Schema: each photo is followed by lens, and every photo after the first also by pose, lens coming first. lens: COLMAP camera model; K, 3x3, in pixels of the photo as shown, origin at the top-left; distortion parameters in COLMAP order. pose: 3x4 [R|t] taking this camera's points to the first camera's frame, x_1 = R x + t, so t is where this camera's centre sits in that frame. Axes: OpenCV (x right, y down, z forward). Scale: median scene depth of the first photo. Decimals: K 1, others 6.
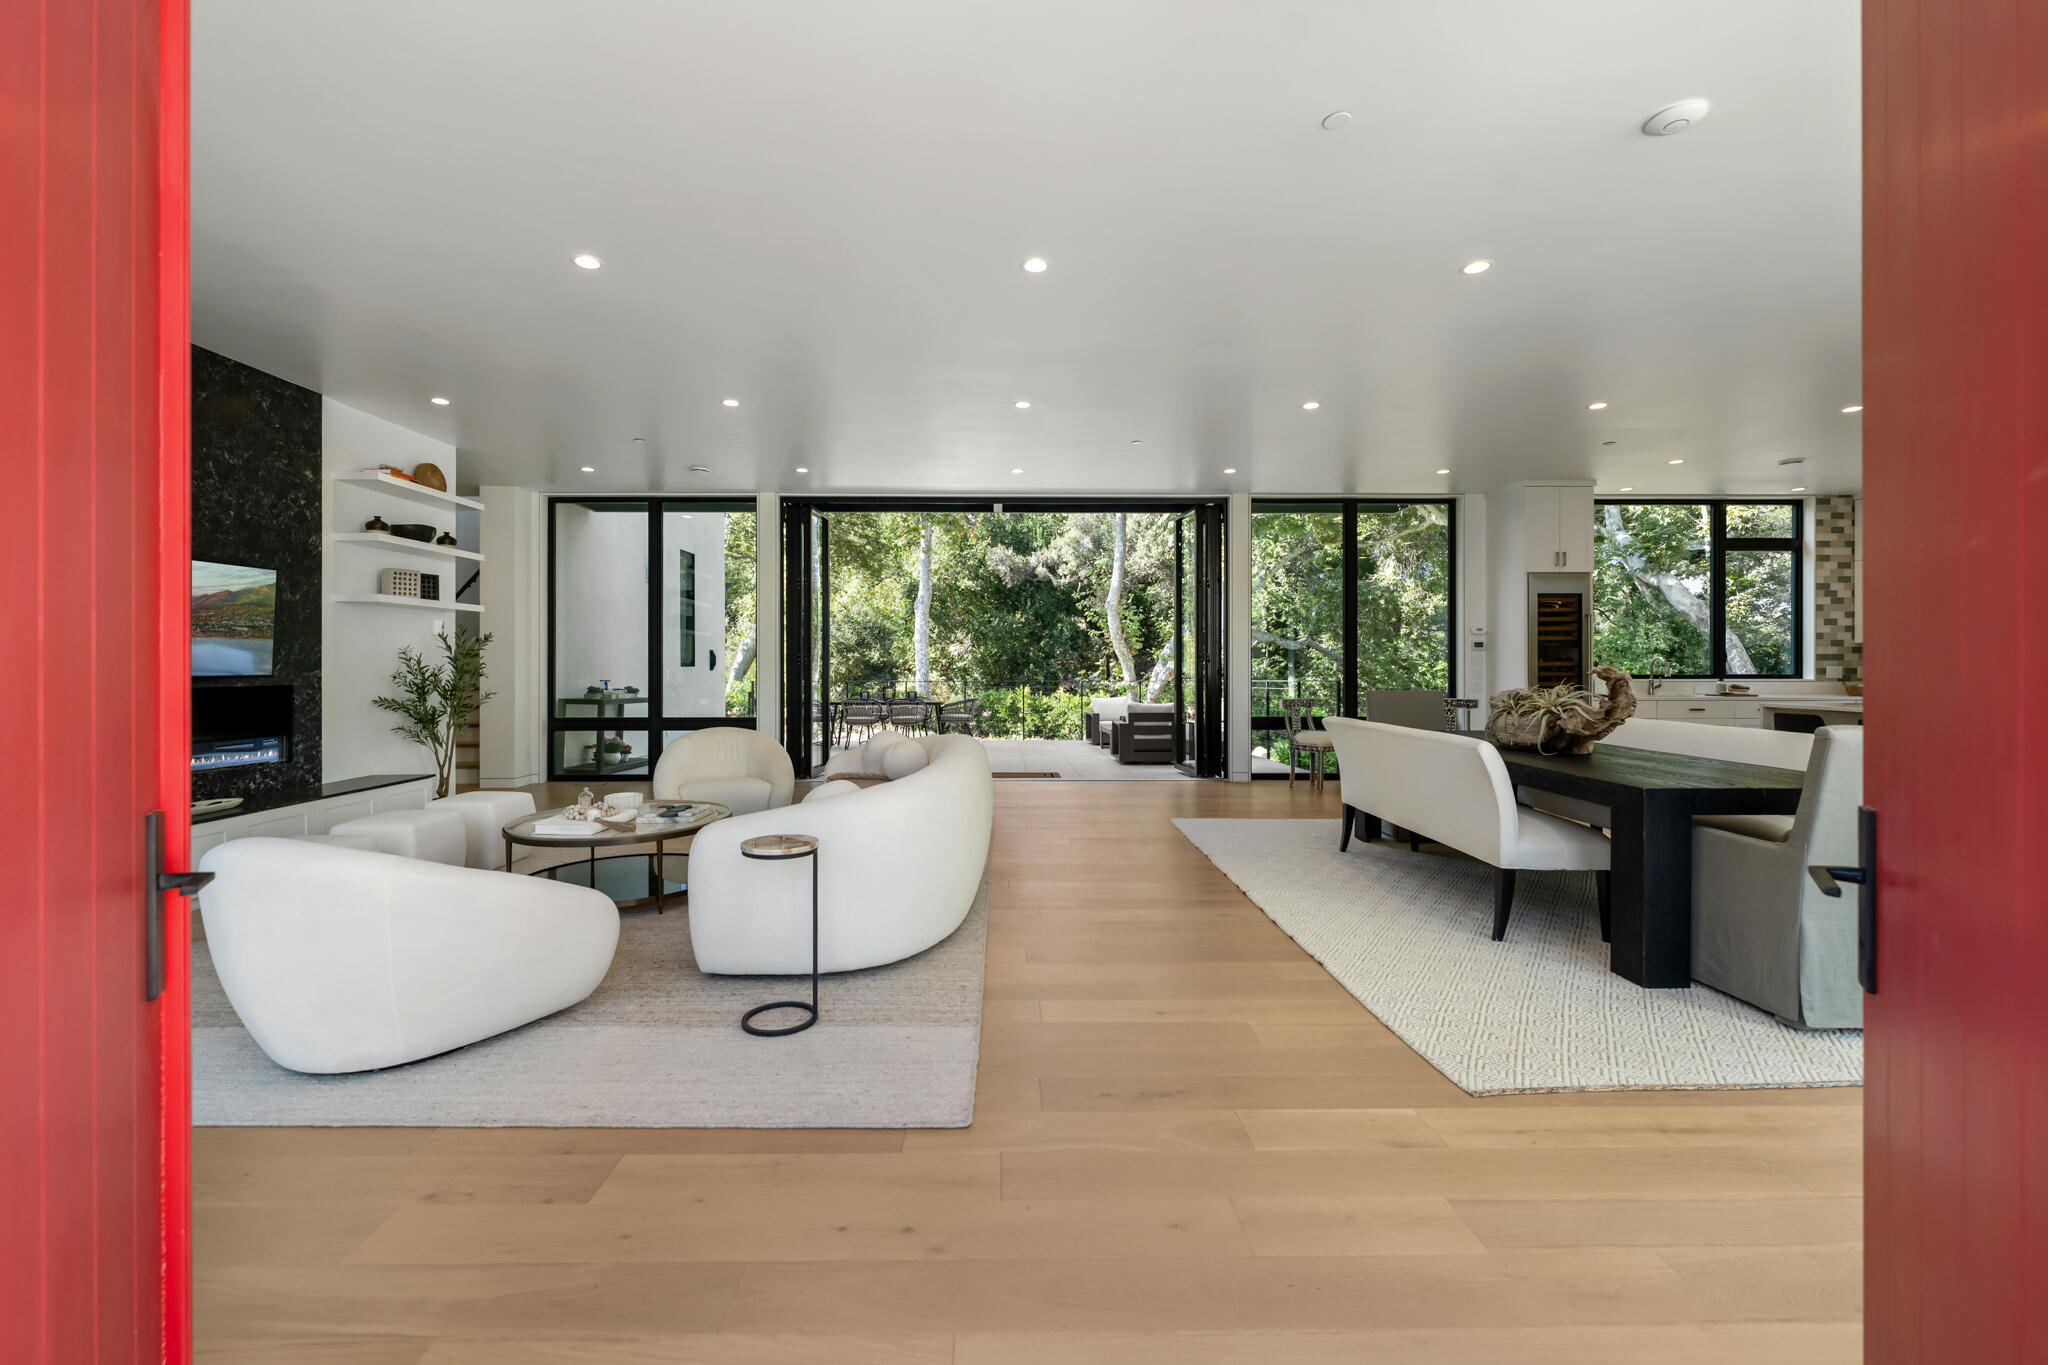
lens RADIAL K [[824.7, 0, 1015.5], [0, 824.7, 676.2], [0, 0, 1]] dist [-0.000154, 0.000031]
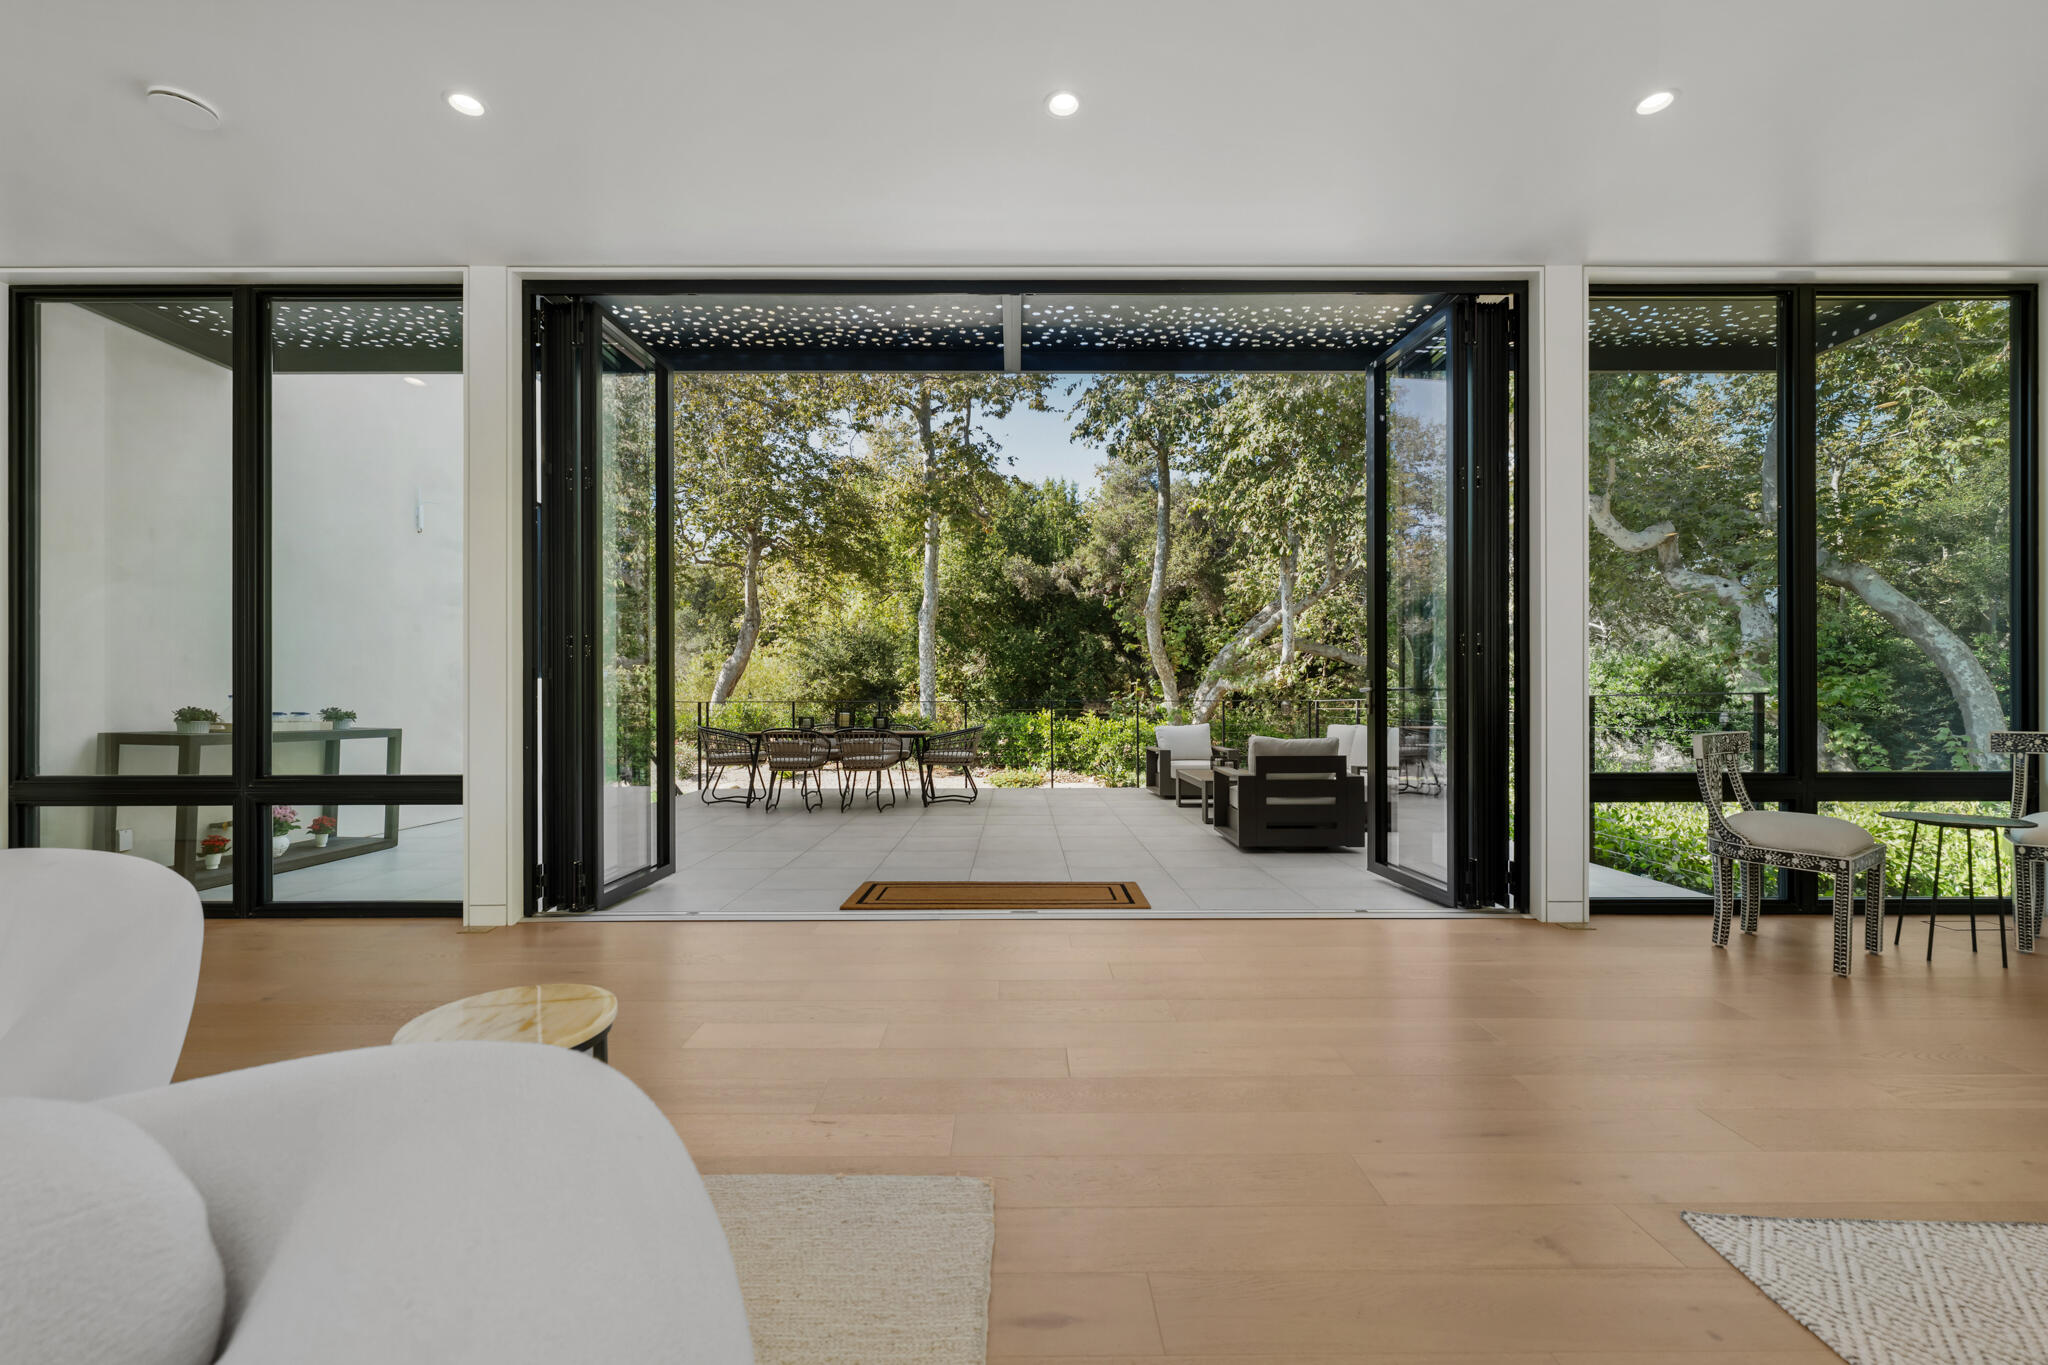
lens RADIAL K [[824.7, 0, 1029.8], [0, 824.7, 697.2], [0, 0, 1]] dist [-0.000154, 0.000031]
pose [[0.999994, -0.001218, -0.003319, -0.003254], [0.001205, 0.999992, -0.003846, 0.002172], [0.003324, 0.003842, 0.999987, 0.129106]]
